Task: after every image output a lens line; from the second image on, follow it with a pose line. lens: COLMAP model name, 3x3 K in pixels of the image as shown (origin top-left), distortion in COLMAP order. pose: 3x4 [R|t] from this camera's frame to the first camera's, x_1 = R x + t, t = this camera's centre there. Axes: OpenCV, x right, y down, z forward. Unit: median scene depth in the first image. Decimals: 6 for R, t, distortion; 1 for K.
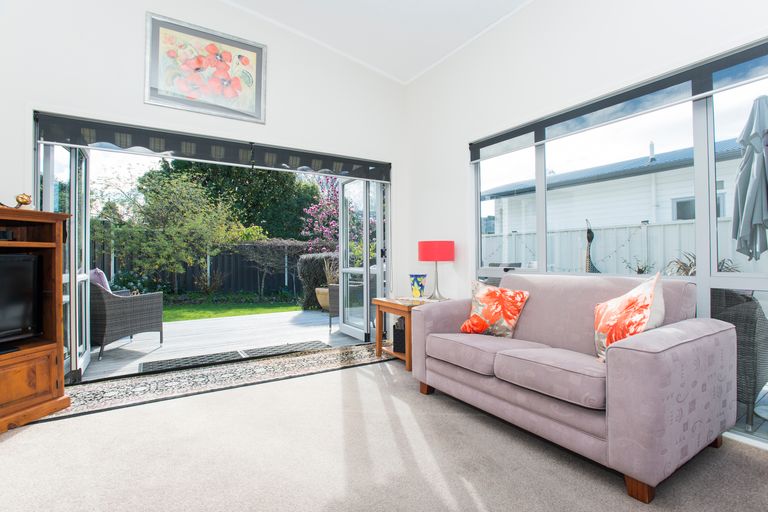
lens RADIAL K [[368.5, 0, 384.0], [0, 368.5, 256.0], [0, 0, 1]] dist [-0.087945, 0.037957]
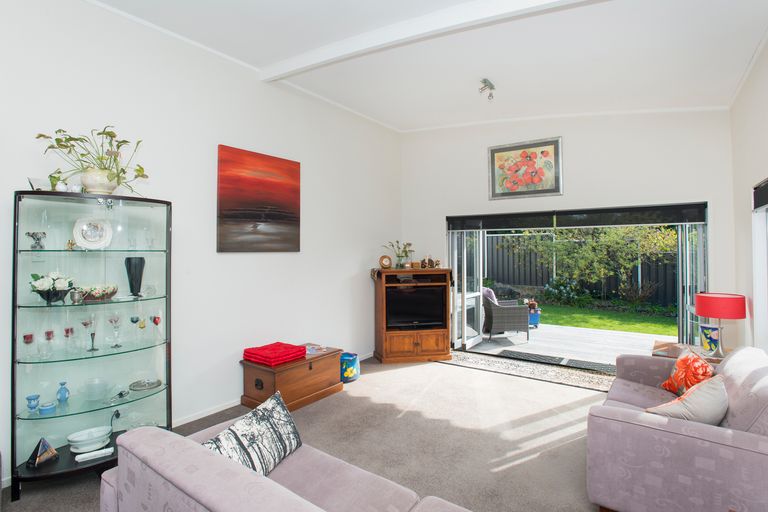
lens RADIAL K [[392.5, 0, 385.6], [0, 392.5, 240.7], [0, 0, 1]] dist [-0.000569, 0.000693]
pose [[0.378608, -0.012834, -0.925468, 0.704353], [0.006824, 0.999915, -0.011075, -0.163112], [0.925532, -0.002122, 0.378663, -0.160812]]
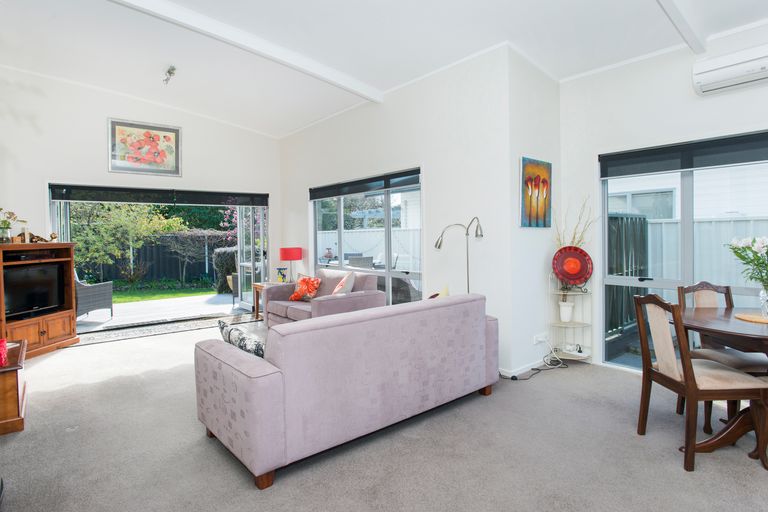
lens RADIAL K [[427.0, 0, 349.0], [0, 427.0, 241.1], [0, 0, 1]] dist [-0.002224, 0.000449]
pose [[0.998849, -0.009187, 0.047069, 0.292816], [0.008416, 0.999828, 0.016541, -0.093400], [-0.047212, -0.016126, 0.998755, -0.856101]]
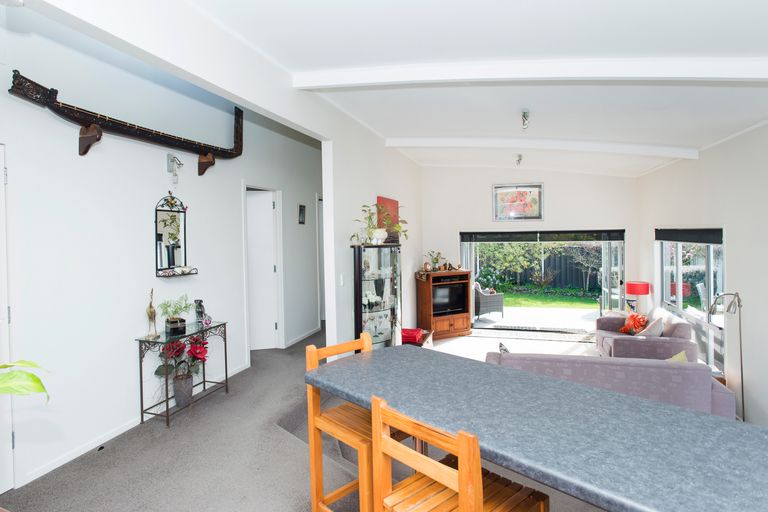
lens RADIAL K [[447.1, 0, 382.5], [0, 447.1, 236.6], [0, 0, 1]] dist [0.026572, -0.000123]
pose [[0.660342, 0.005795, -0.750943, 0.911430], [0.015036, 0.999668, 0.020937, -0.308304], [0.750815, -0.025117, 0.660035, -1.290702]]
